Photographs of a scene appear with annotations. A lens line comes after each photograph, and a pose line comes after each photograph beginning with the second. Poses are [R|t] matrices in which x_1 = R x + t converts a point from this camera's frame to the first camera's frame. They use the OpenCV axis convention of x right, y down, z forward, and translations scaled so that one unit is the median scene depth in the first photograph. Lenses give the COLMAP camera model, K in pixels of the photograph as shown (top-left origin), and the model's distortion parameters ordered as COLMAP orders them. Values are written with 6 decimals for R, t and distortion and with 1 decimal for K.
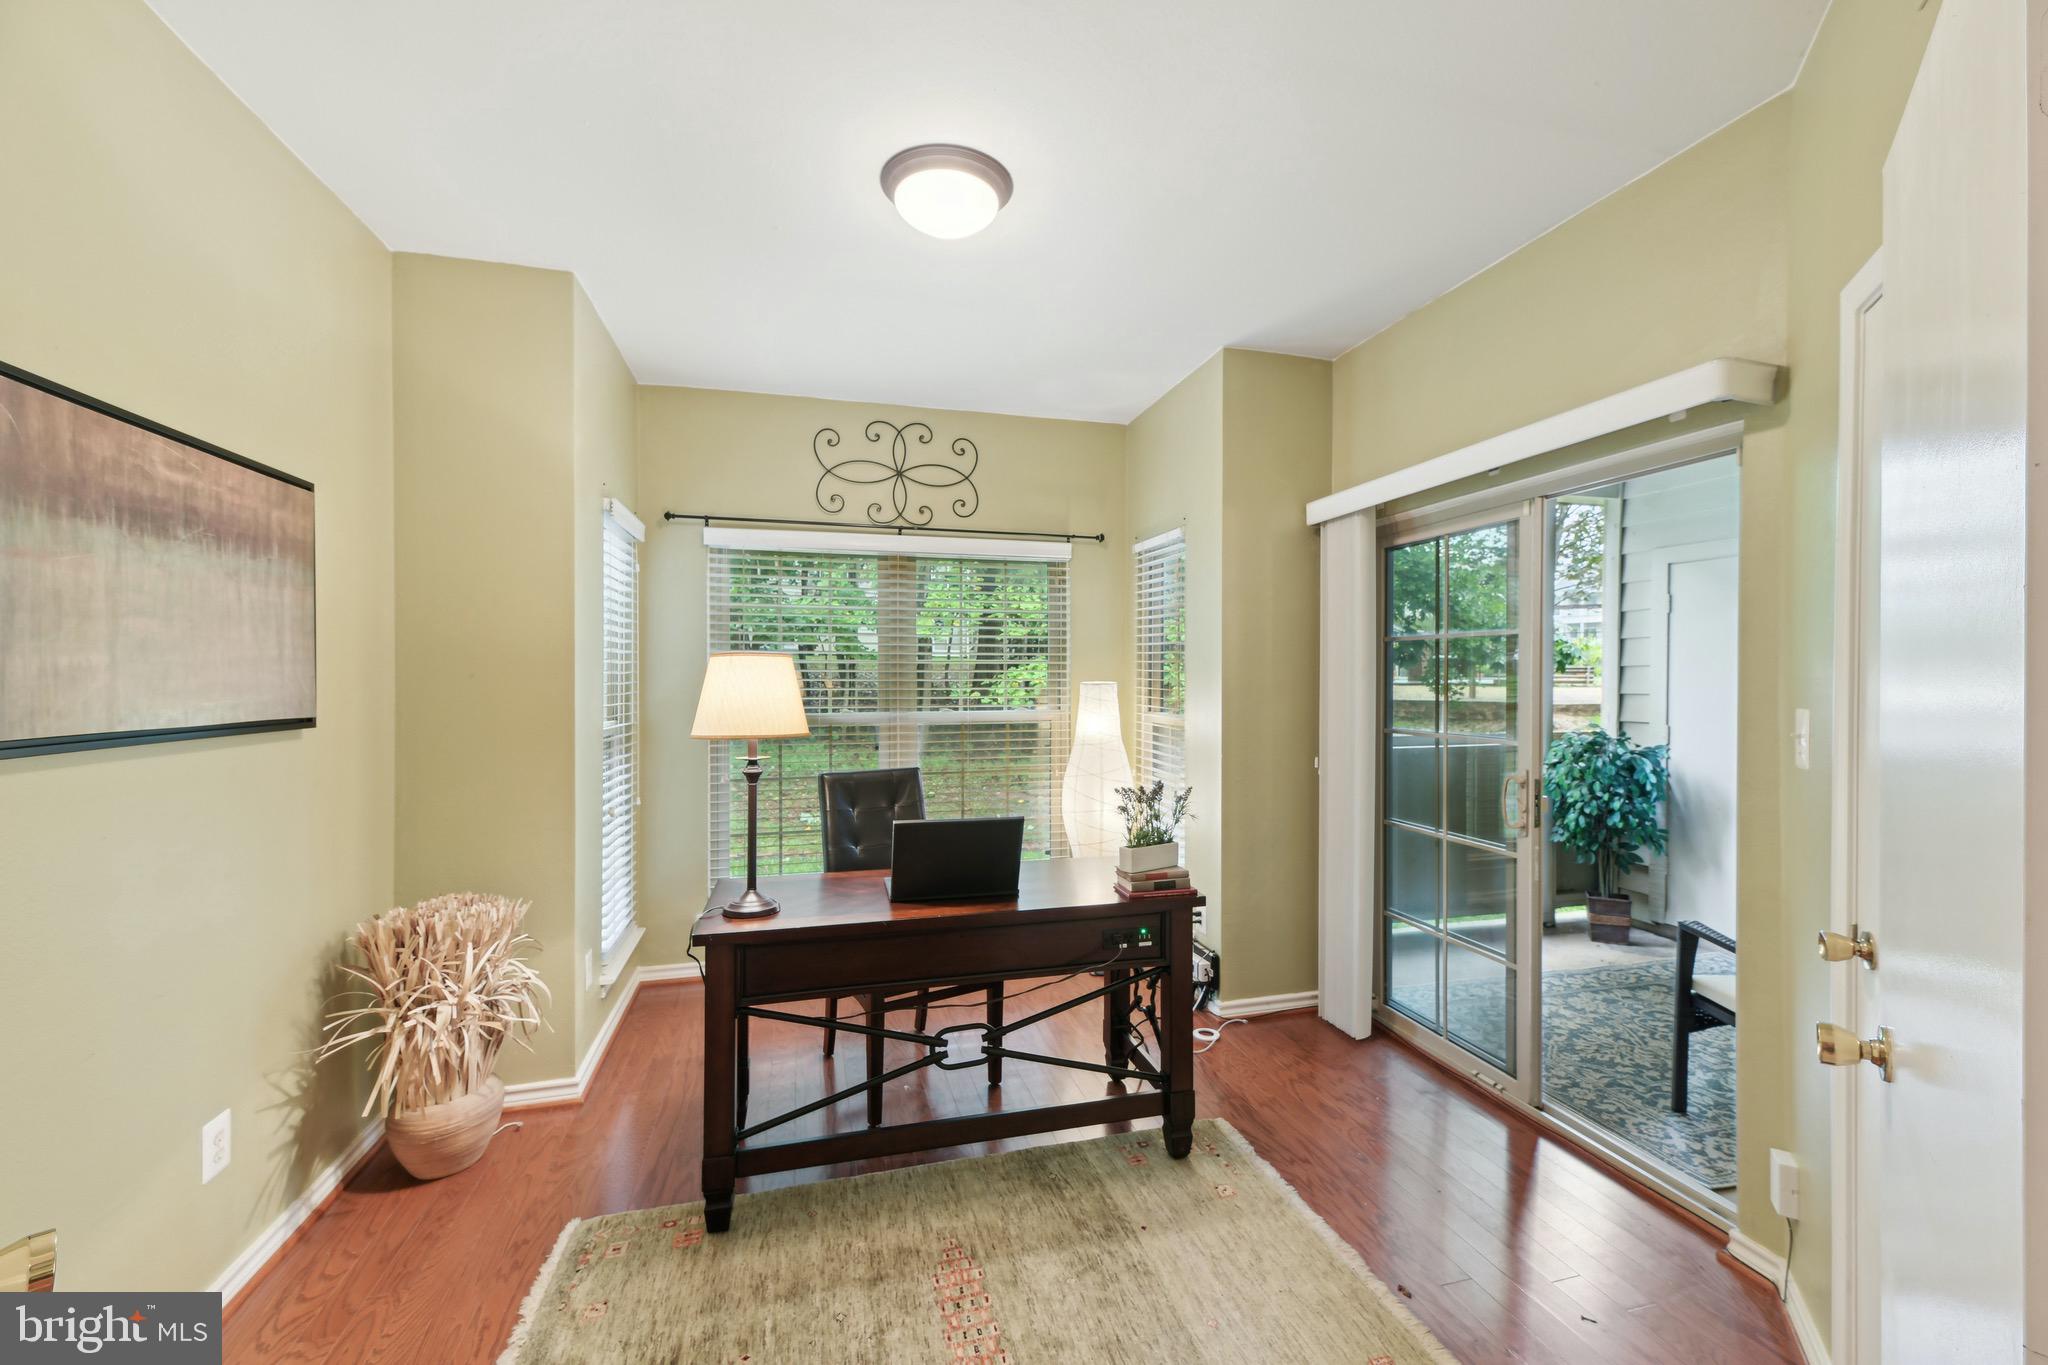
lens RADIAL K [[812.5, 0, 1020.3], [0, 812.5, 674.3], [0, 0, 1]] dist [0.000184, -0.000036]
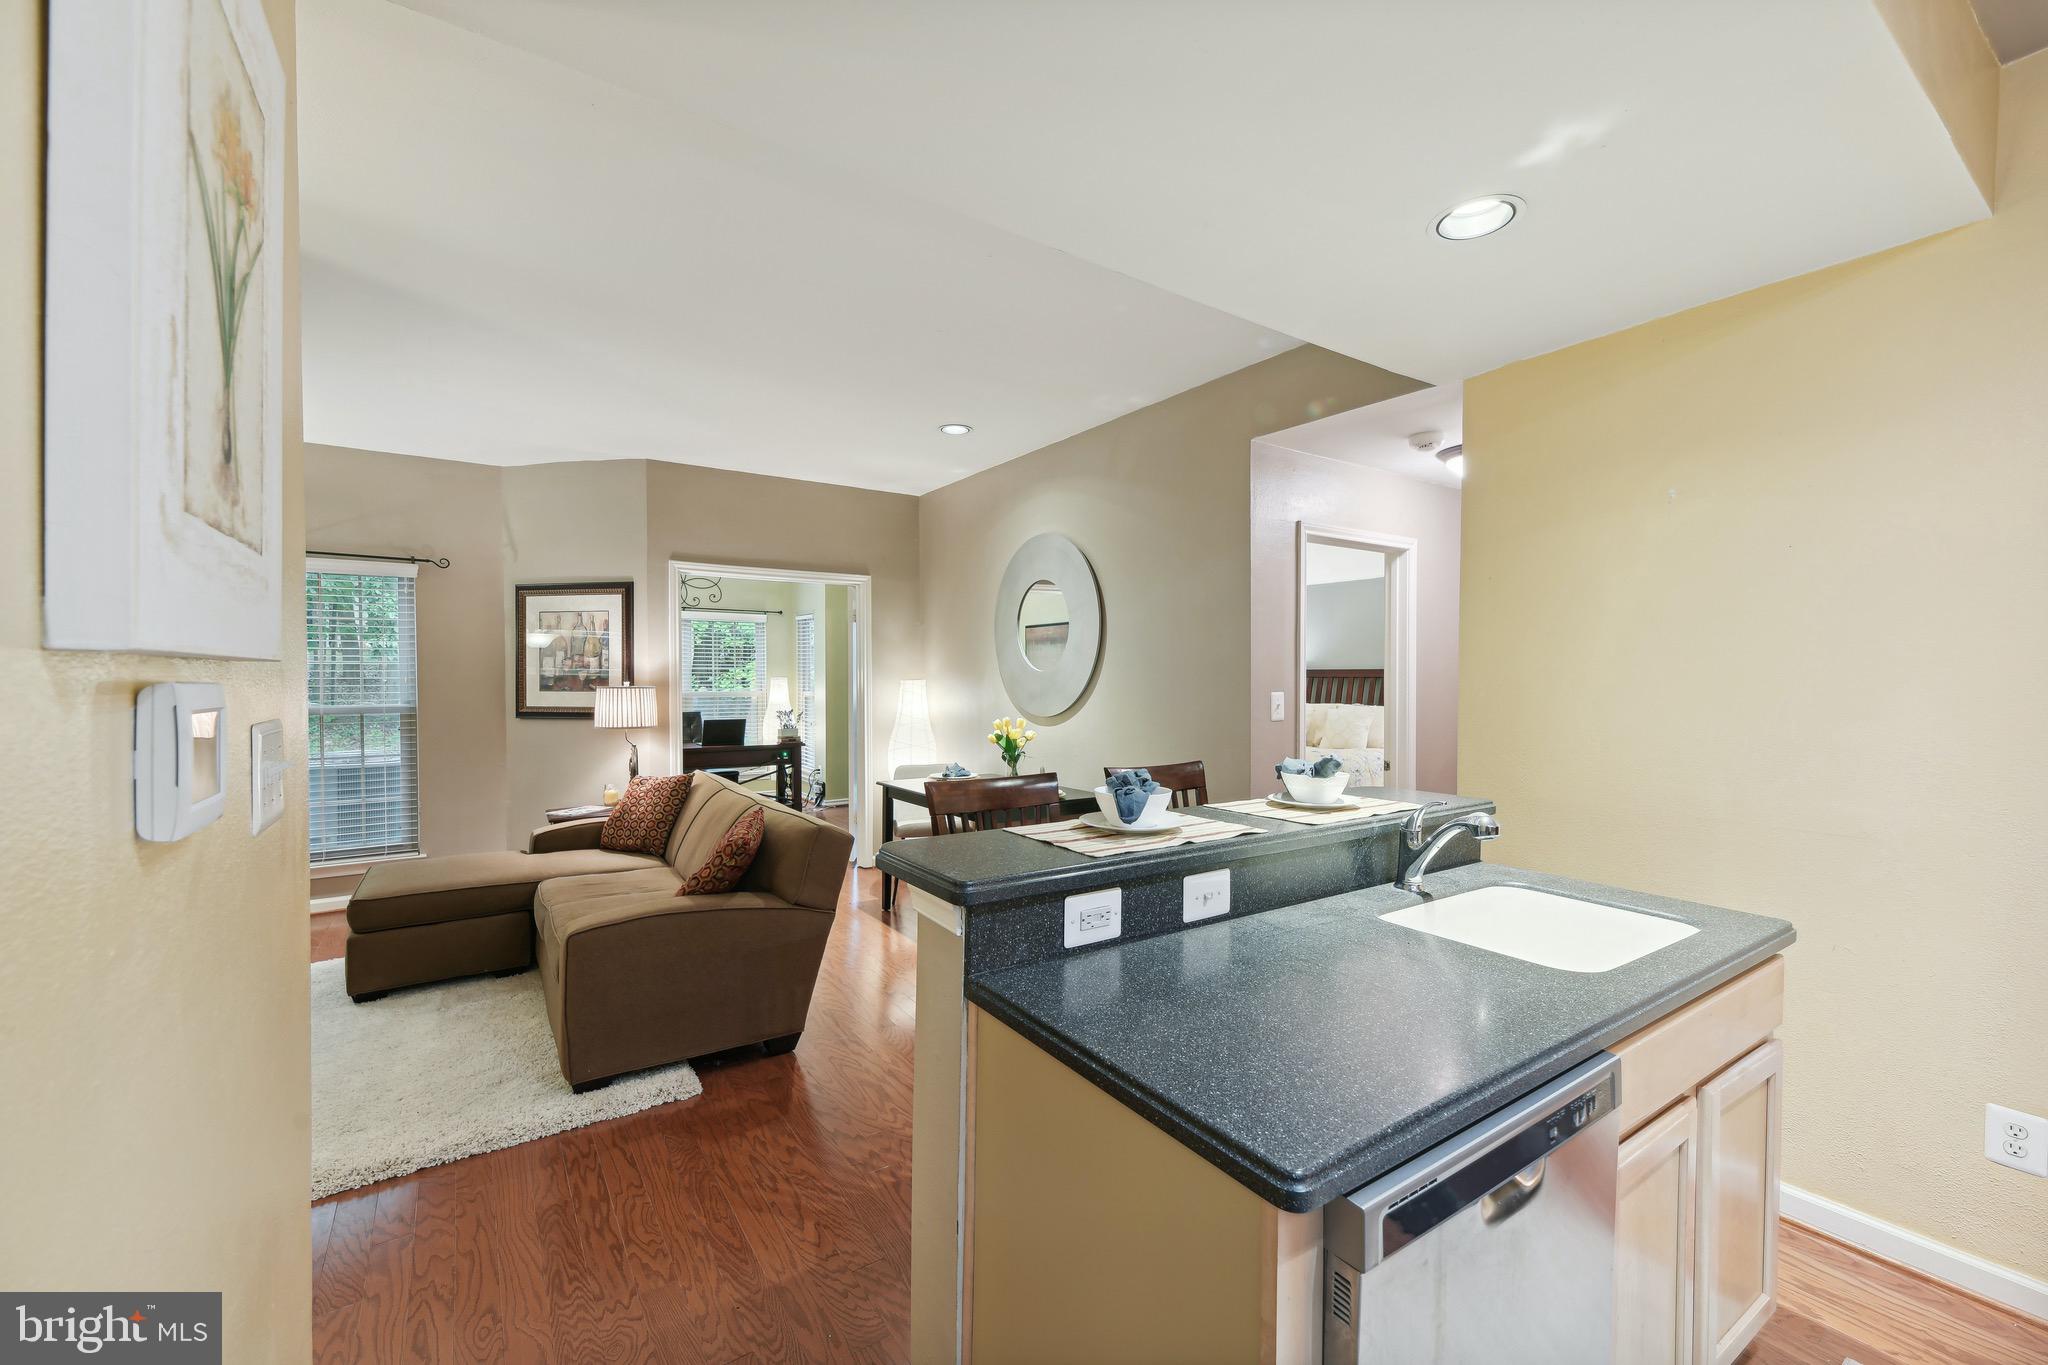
lens RADIAL K [[838.6, 0, 1024.0], [0, 838.6, 682.5], [0, 0, 1]] dist [0.001280, -0.000072]
pose [[0.945856, -0.004102, 0.324562, -0.029241], [0.000675, 0.999943, 0.010670, -0.002009], [-0.324587, -0.009873, 0.945804, -2.600189]]
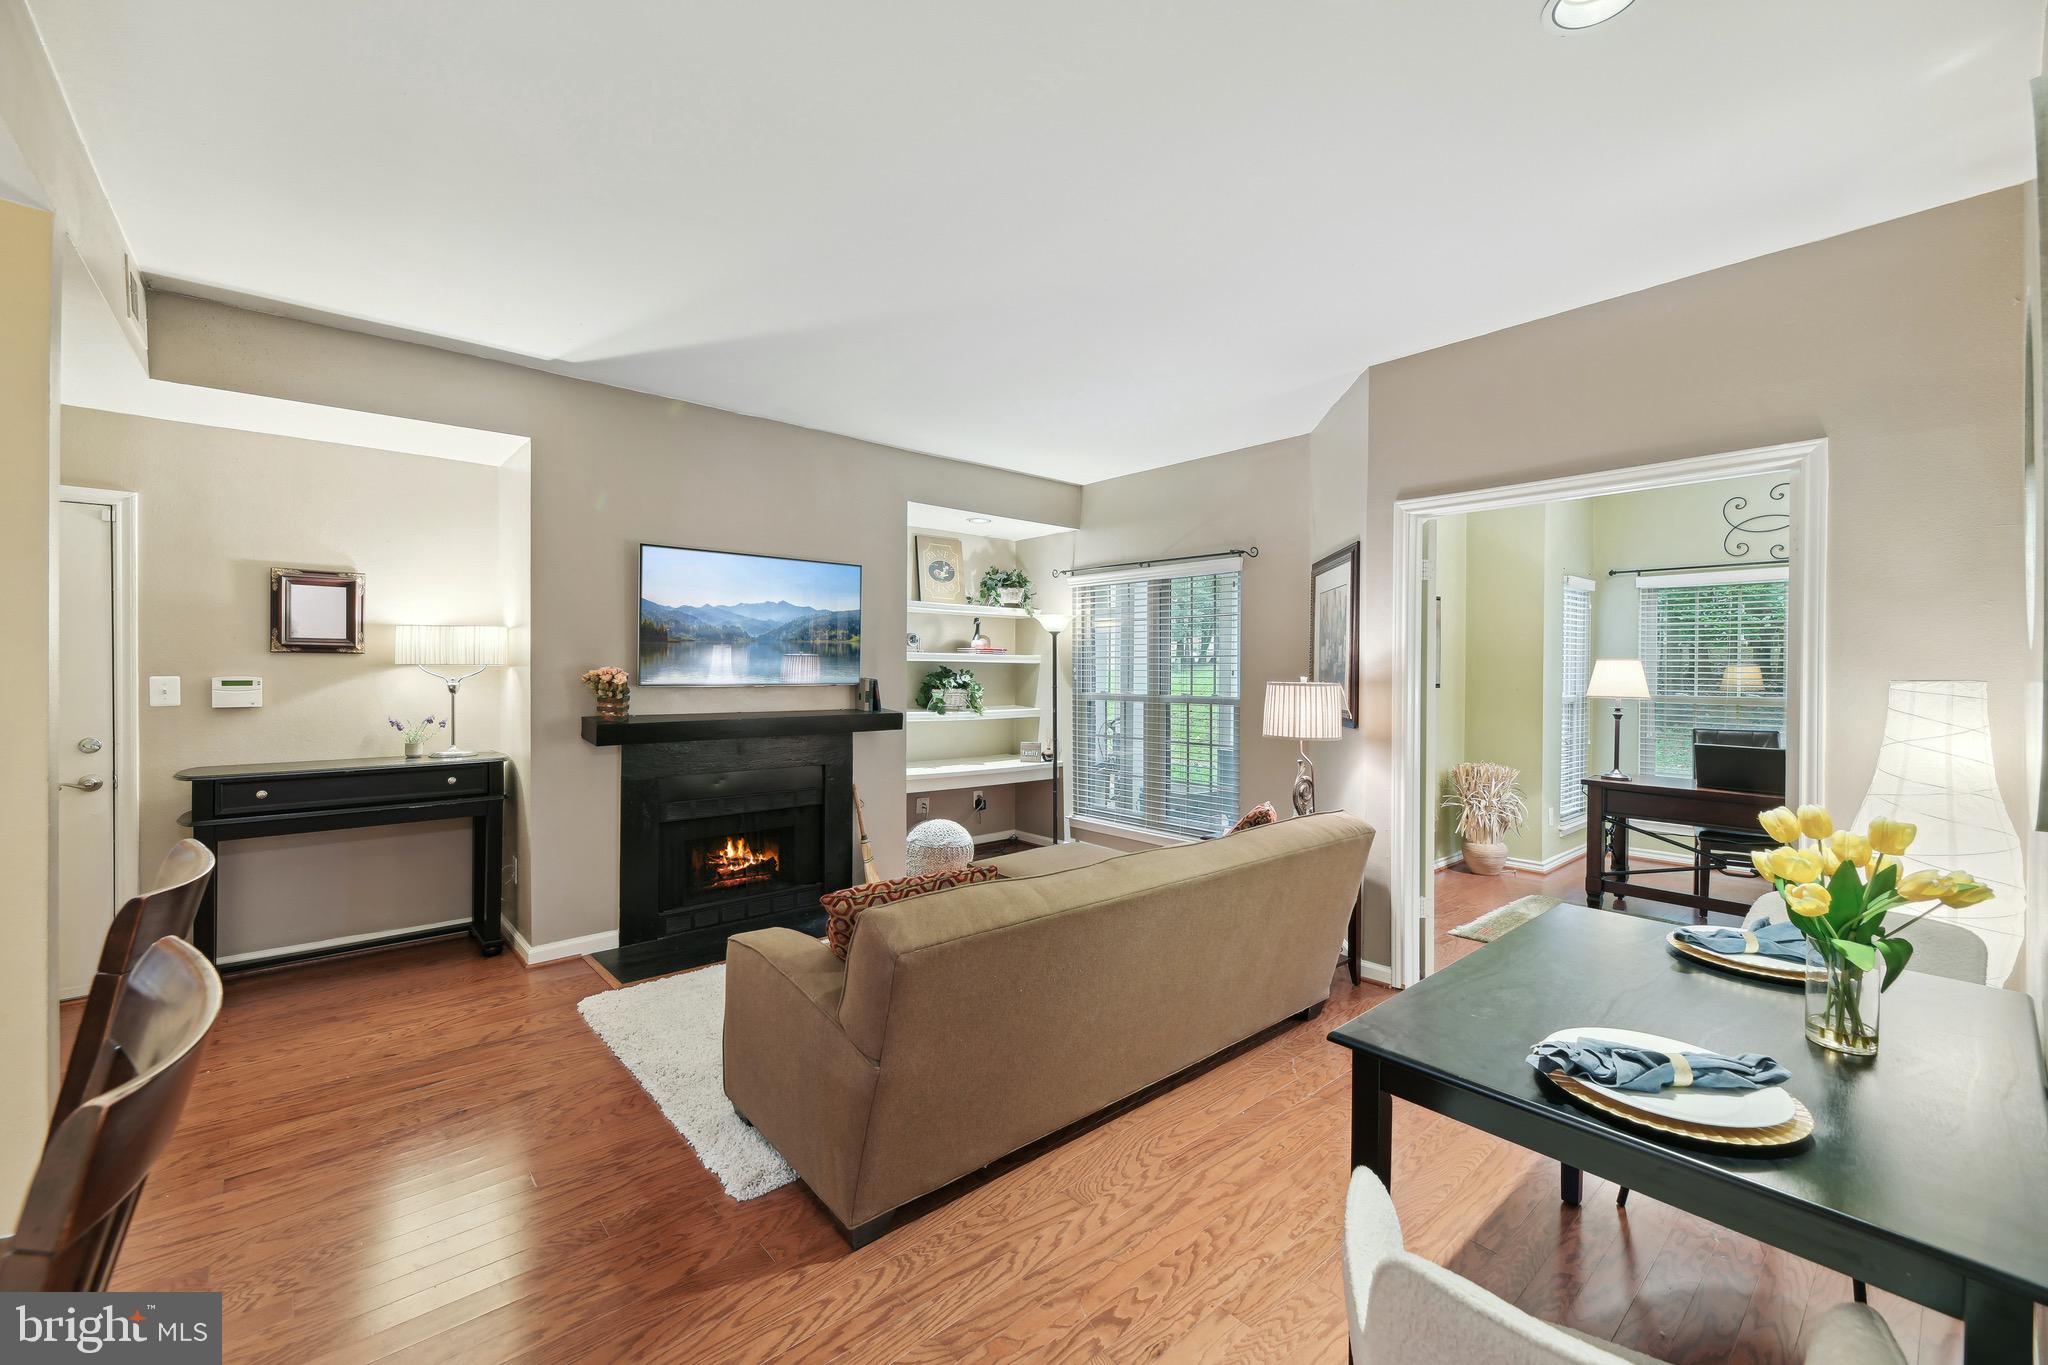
lens RADIAL K [[830.9, 0, 1041.4], [0, 830.9, 672.4], [0, 0, 1]] dist [0.010082, -0.000030]
pose [[0.446332, 0.004203, -0.894858, 0.967196], [-0.003547, 0.999989, 0.002928, 0.009618], [0.894860, 0.001867, 0.446342, -1.349892]]
